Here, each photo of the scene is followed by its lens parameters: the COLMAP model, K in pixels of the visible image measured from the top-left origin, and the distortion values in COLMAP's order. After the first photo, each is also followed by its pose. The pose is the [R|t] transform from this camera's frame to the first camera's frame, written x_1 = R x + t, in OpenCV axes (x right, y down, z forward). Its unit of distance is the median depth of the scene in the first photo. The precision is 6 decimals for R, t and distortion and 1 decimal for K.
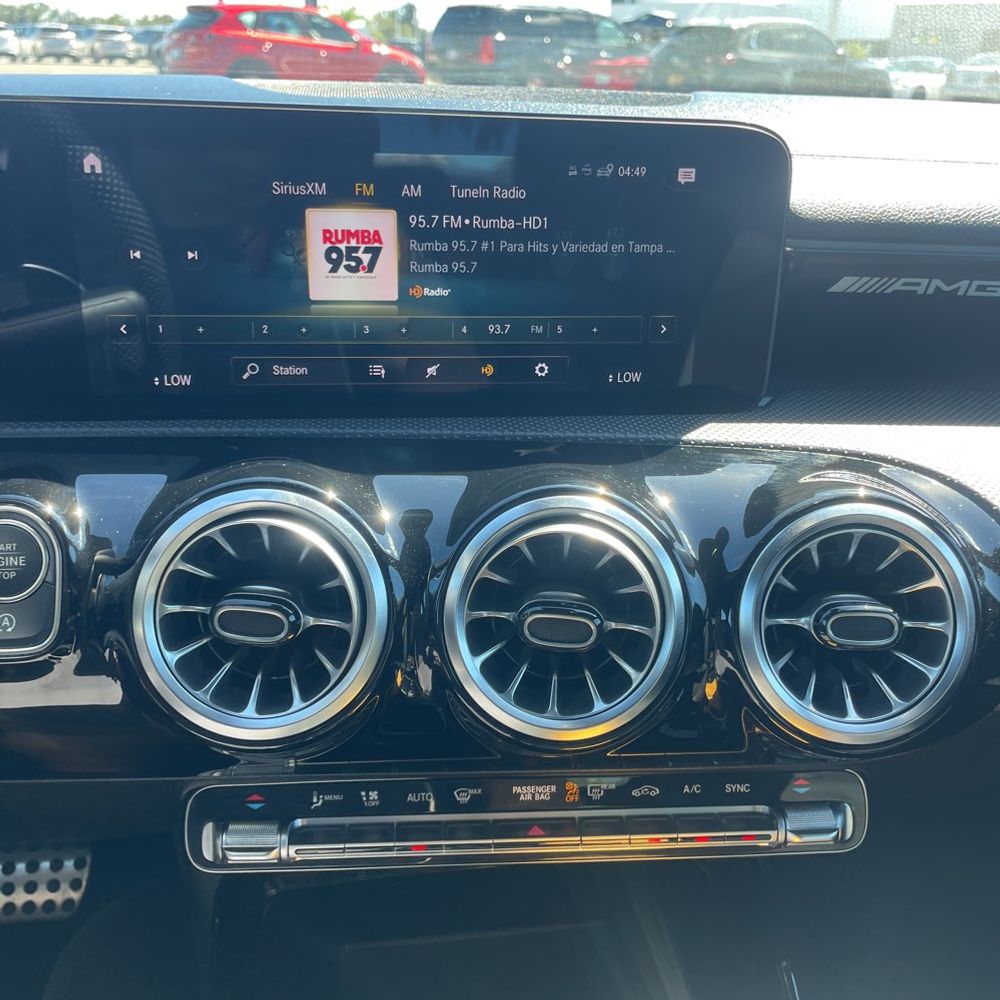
lens RADIAL K [[1016.6, 0, 502.3], [0, 1016.6, 494.1], [0, 0, 1]] dist [0.101037, -0.184391]
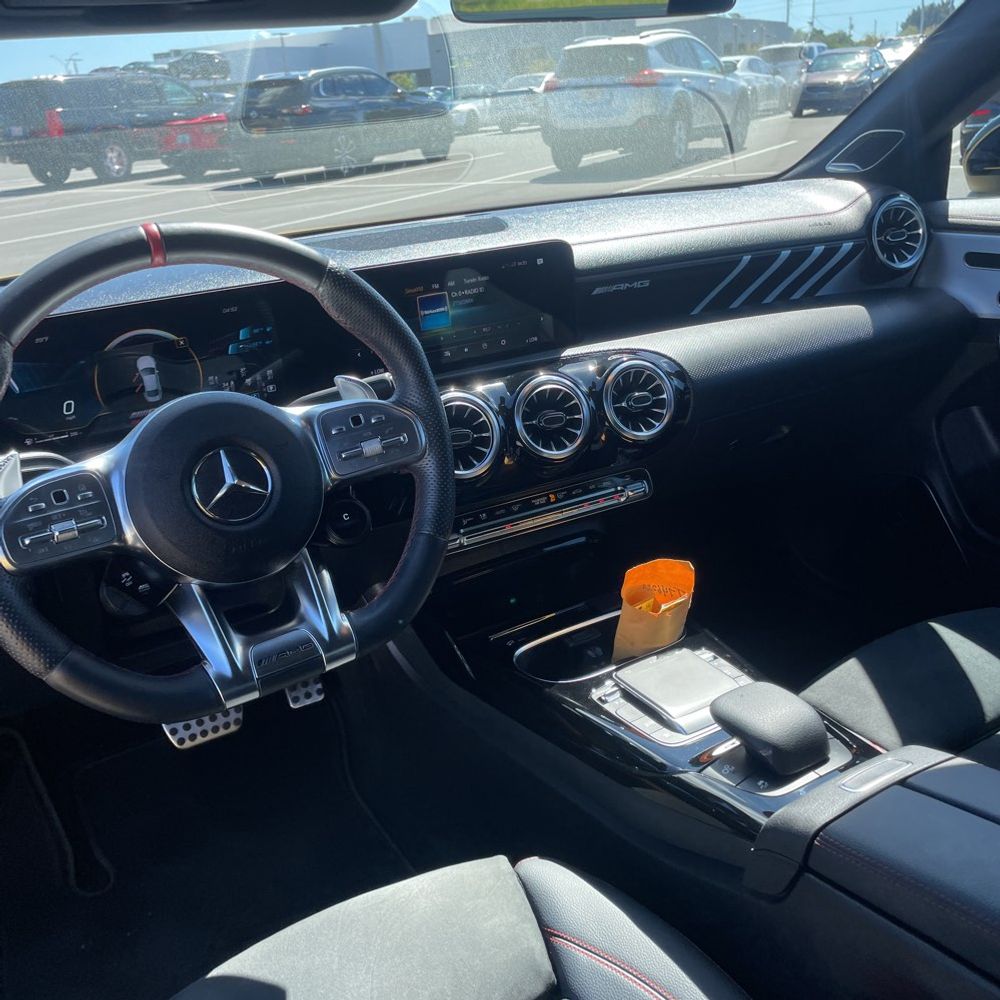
lens RADIAL K [[1016.6, 0, 502.3], [0, 1016.6, 494.1], [0, 0, 1]] dist [0.101037, -0.184391]
pose [[0.916603, -0.231291, 0.326103, -1.026810], [0.241397, 0.970378, 0.009736, 0.259606], [-0.318695, 0.069796, 0.945284, -1.625132]]
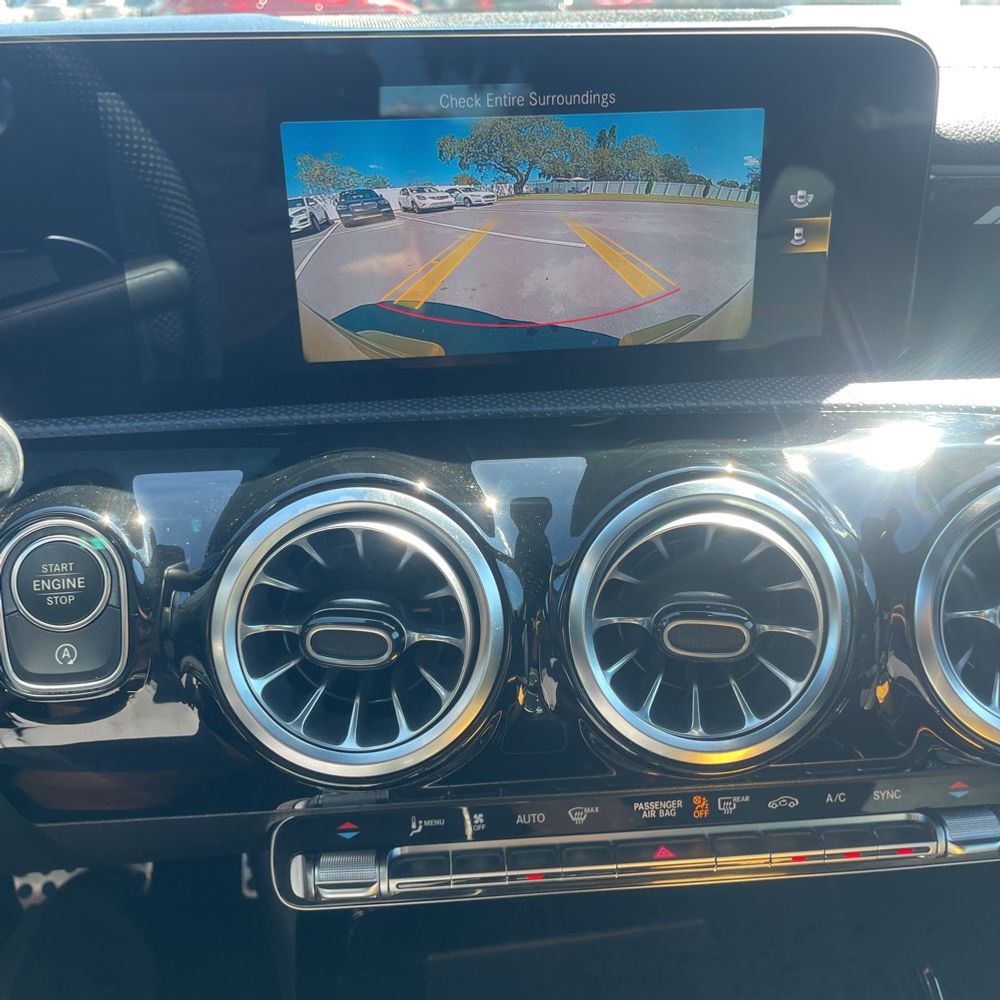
lens RADIAL K [[1016.6, 0, 502.3], [0, 1016.6, 494.1], [0, 0, 1]] dist [0.101037, -0.184391]
pose [[0.999027, -0.041235, -0.015661, -0.090325], [0.041868, 0.998220, 0.042481, -0.028282], [0.013881, -0.043096, 0.998975, 0.137876]]
